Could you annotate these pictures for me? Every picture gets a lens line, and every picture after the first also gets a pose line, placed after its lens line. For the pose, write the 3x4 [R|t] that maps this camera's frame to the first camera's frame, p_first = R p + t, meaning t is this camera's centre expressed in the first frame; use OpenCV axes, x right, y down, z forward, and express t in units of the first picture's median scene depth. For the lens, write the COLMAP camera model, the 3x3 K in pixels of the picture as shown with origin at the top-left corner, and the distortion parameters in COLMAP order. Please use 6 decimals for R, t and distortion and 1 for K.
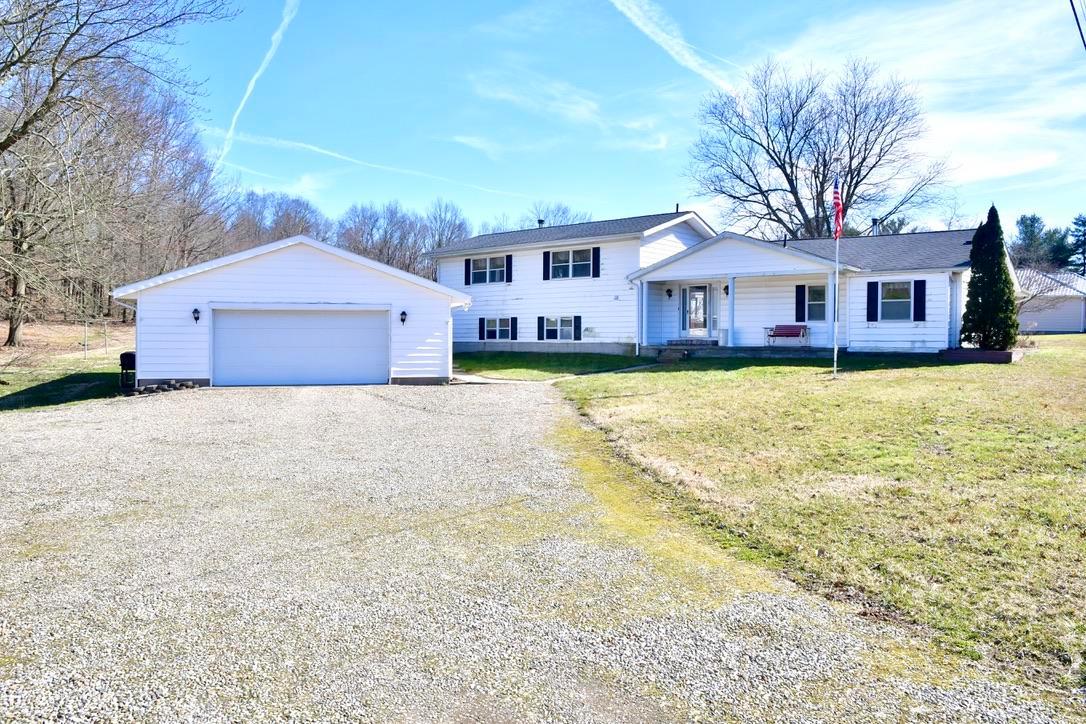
lens RADIAL K [[781.1, 0, 550.7], [0, 781.1, 356.0], [0, 0, 1]] dist [-0.109616, 0.058443]
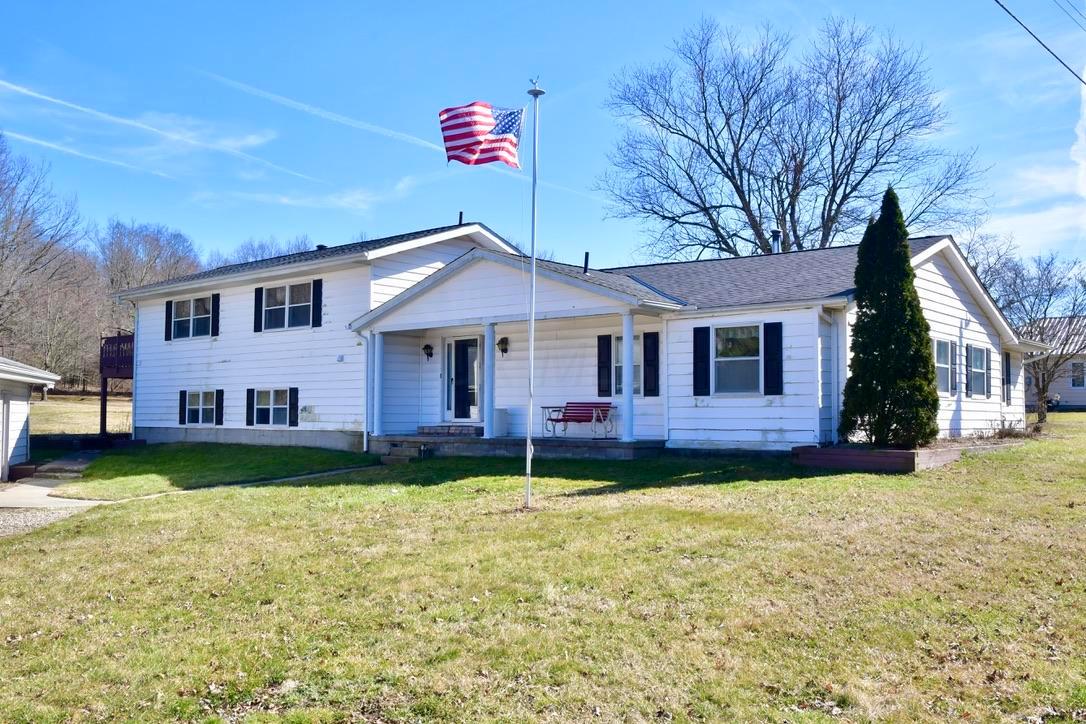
lens RADIAL K [[977.4, 0, 544.1], [0, 977.4, 360.7], [0, 0, 1]] dist [-0.012204, 0.060736]
pose [[0.999976, -0.003339, -0.006119, 0.259460], [0.002867, 0.997145, -0.075455, -0.013823], [0.006353, 0.075436, 0.997130, 0.224976]]
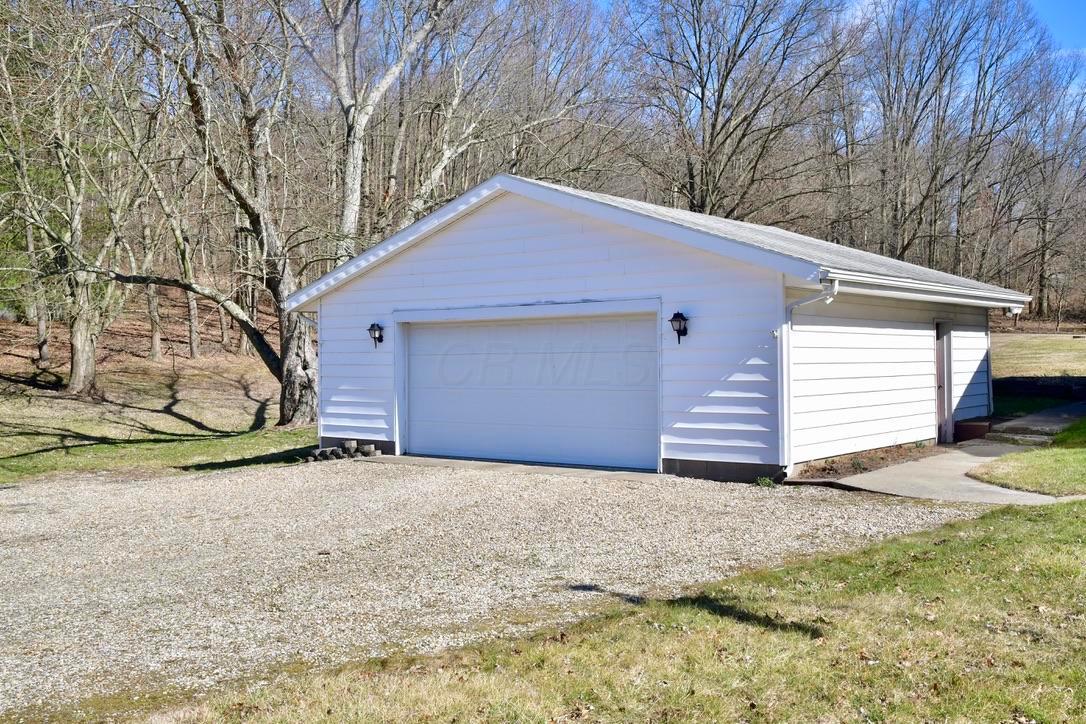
lens RADIAL K [[1062.2, 0, 550.9], [0, 1062.2, 359.6], [0, 0, 1]] dist [0.059652, 0.000000]
pose [[0.566830, -0.003795, -0.823826, 0.209422], [-0.007297, 0.999927, -0.009627, -0.018503], [0.823803, 0.011468, 0.566761, 0.455905]]
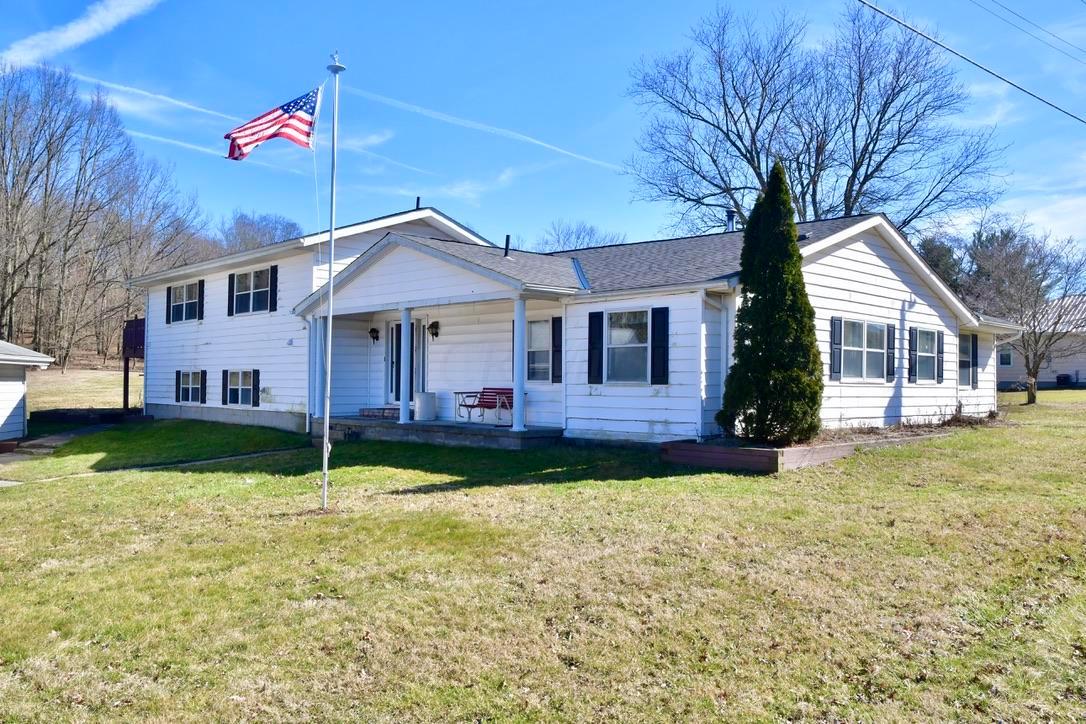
lens RADIAL K [[887.1, 0, 539.0], [0, 887.1, 358.5], [0, 0, 1]] dist [-0.062219, 0.035866]
pose [[0.993173, -0.002437, -0.116623, 0.385304], [-0.003174, 0.998847, -0.047904, -0.027664], [0.116605, 0.047947, 0.992020, 0.306682]]
